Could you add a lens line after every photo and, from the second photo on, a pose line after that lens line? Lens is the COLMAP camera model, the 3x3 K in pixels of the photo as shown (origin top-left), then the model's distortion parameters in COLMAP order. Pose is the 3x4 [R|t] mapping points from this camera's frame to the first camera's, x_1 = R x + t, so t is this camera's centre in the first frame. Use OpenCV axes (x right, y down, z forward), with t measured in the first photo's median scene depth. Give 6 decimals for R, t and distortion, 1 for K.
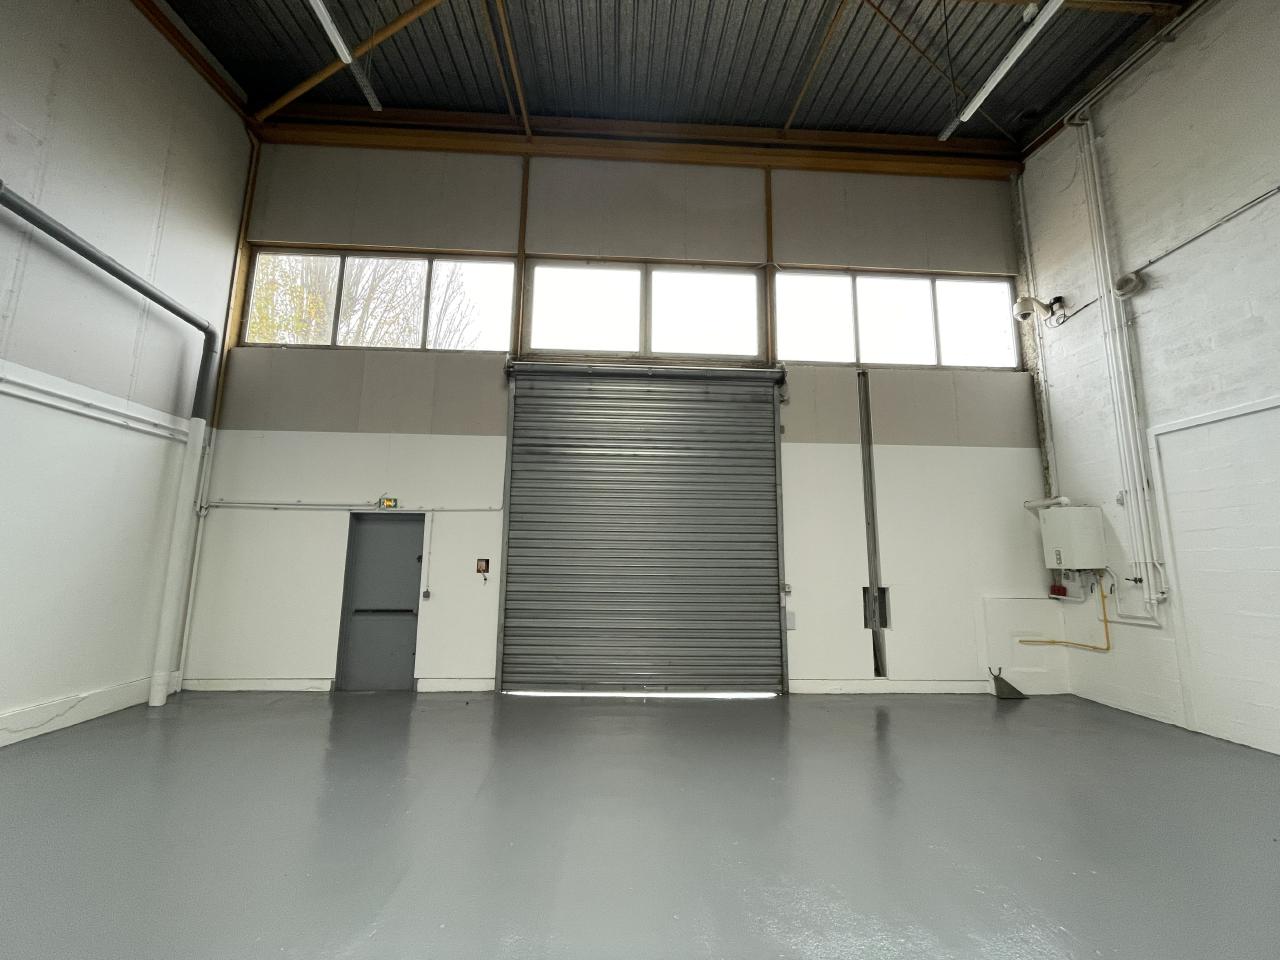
lens RADIAL K [[520.1, 0, 640.0], [0, 520.1, 480.0], [0, 0, 1]] dist [-0.001644, -0.000038]
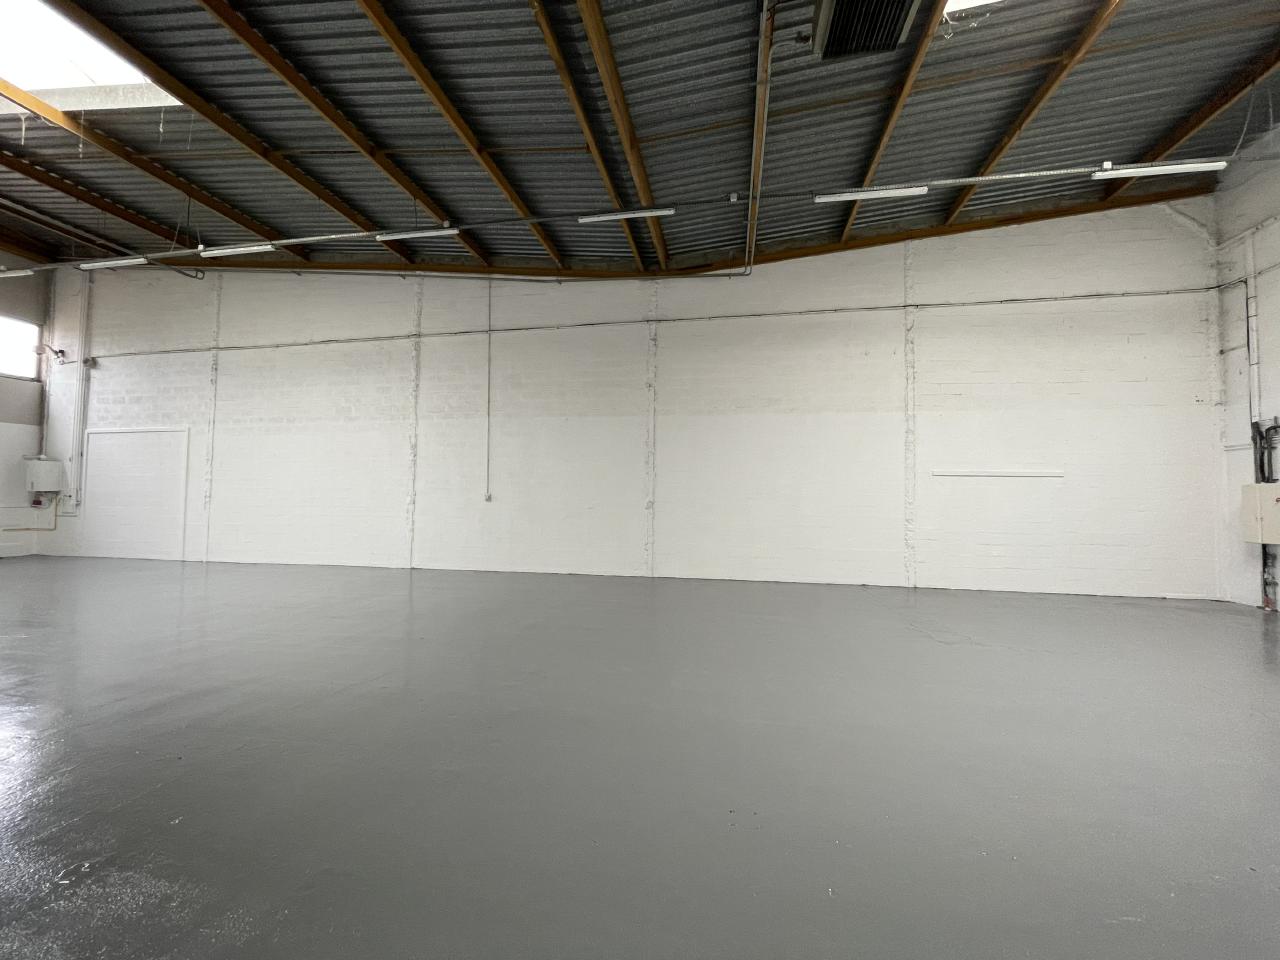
lens RADIAL K [[520.1, 0, 640.0], [0, 520.1, 480.0], [0, 0, 1]] dist [-0.001644, -0.000038]
pose [[0.232137, 0.024358, 0.972378, -0.587652], [-0.154036, 0.987992, 0.012024, -0.253896], [-0.960409, -0.152572, 0.233102, -1.691440]]
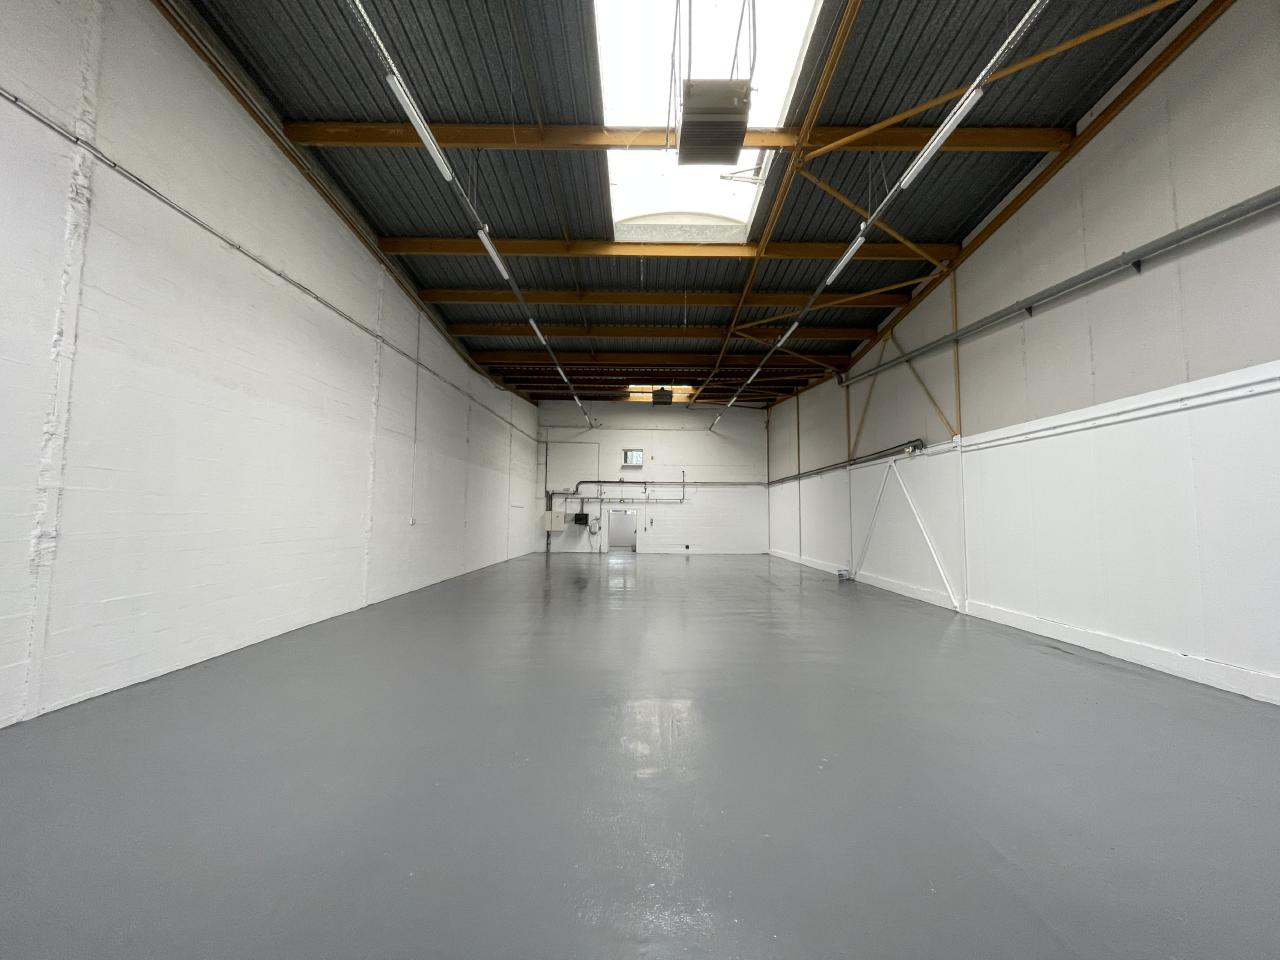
lens RADIAL K [[520.1, 0, 640.0], [0, 520.1, 480.0], [0, 0, 1]] dist [-0.001644, -0.000038]
pose [[-0.997945, -0.011293, 0.063069, 0.083689], [-0.024743, 0.975913, -0.216753, 0.135732], [-0.059102, -0.217869, -0.974187, 0.944578]]
